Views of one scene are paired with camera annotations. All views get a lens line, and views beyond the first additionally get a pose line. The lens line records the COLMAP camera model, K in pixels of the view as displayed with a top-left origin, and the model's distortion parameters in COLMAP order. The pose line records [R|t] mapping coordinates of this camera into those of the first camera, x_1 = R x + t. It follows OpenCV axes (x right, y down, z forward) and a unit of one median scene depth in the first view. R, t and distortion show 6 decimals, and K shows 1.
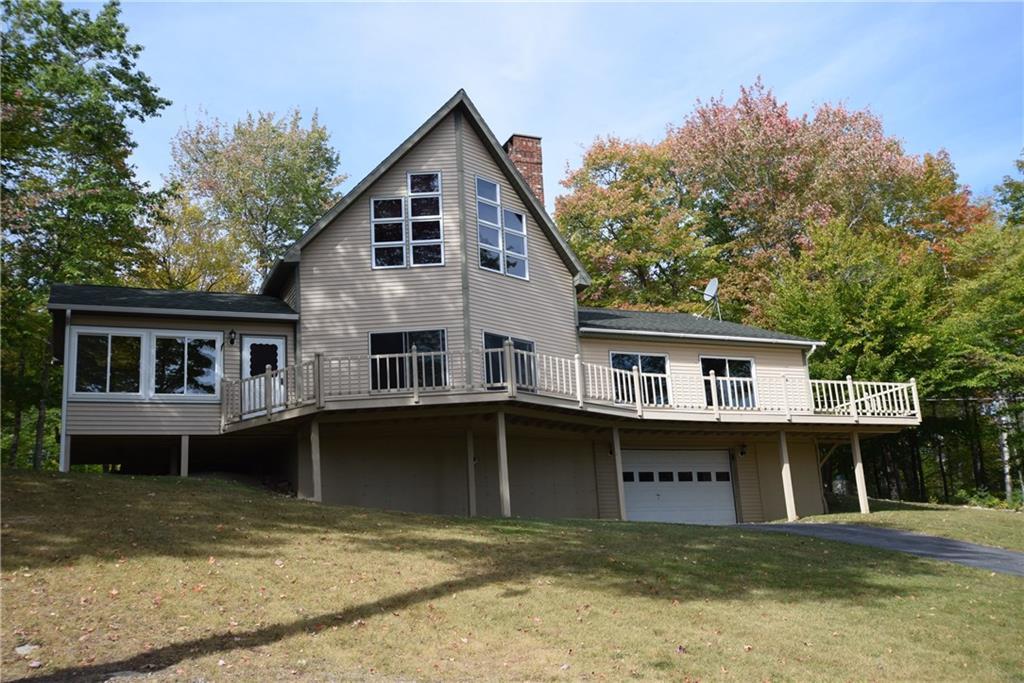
lens RADIAL K [[1010.8, 0, 512.0], [0, 1010.8, 341.5], [0, 0, 1]] dist [0.020588, 0.006446]
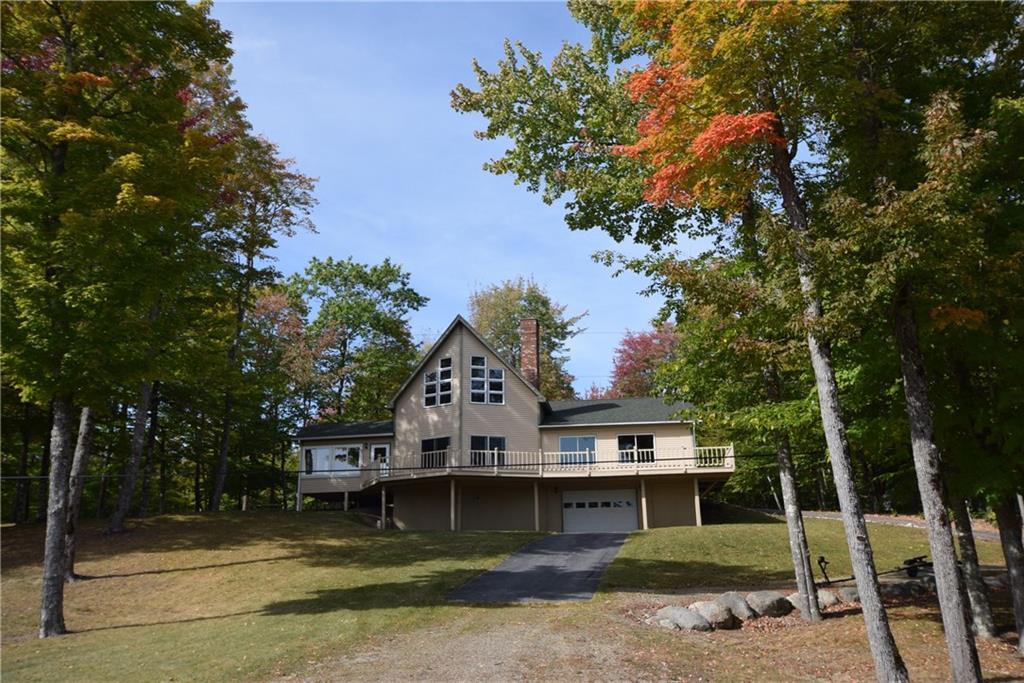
lens RADIAL K [[848.7, 0, 512.0], [0, 848.7, 341.5], [0, 0, 1]] dist [-0.002669, -0.002747]
pose [[0.851847, -0.102228, -0.513718, 0.917498], [0.089241, 0.994756, -0.049975, -0.103563], [0.516133, -0.003274, 0.856502, -0.396445]]
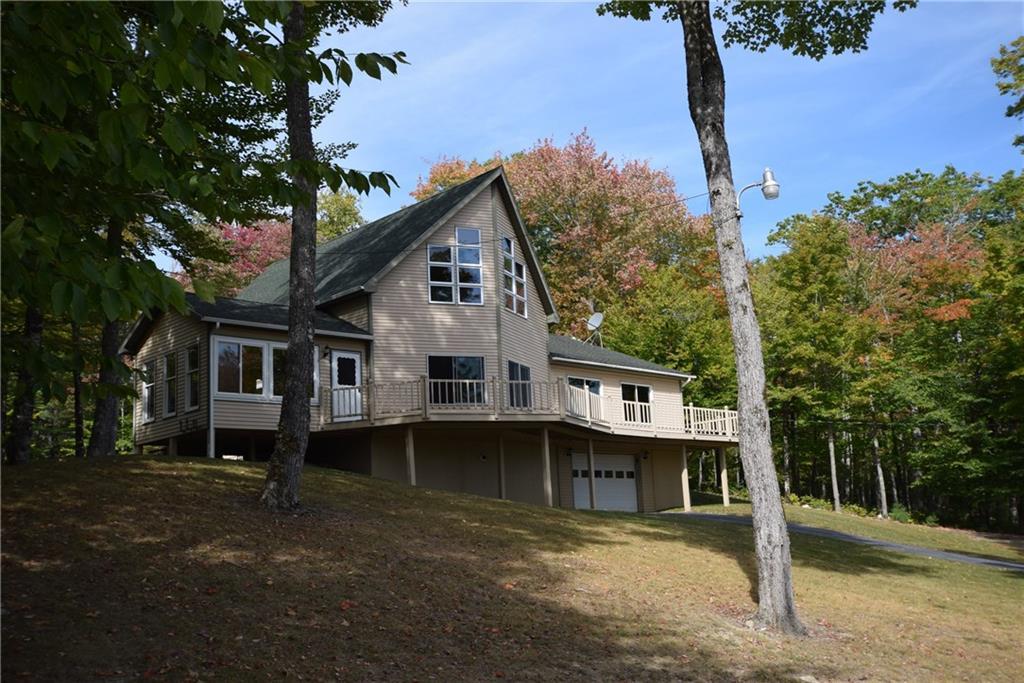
lens RADIAL K [[1010.8, 0, 512.0], [0, 1010.8, 341.5], [0, 0, 1]] dist [0.020588, 0.006446]
pose [[0.939149, 0.083362, 0.333242, -0.448299], [-0.094612, 0.995358, 0.017646, -0.055444], [-0.330224, -0.048101, 0.942676, -0.208053]]
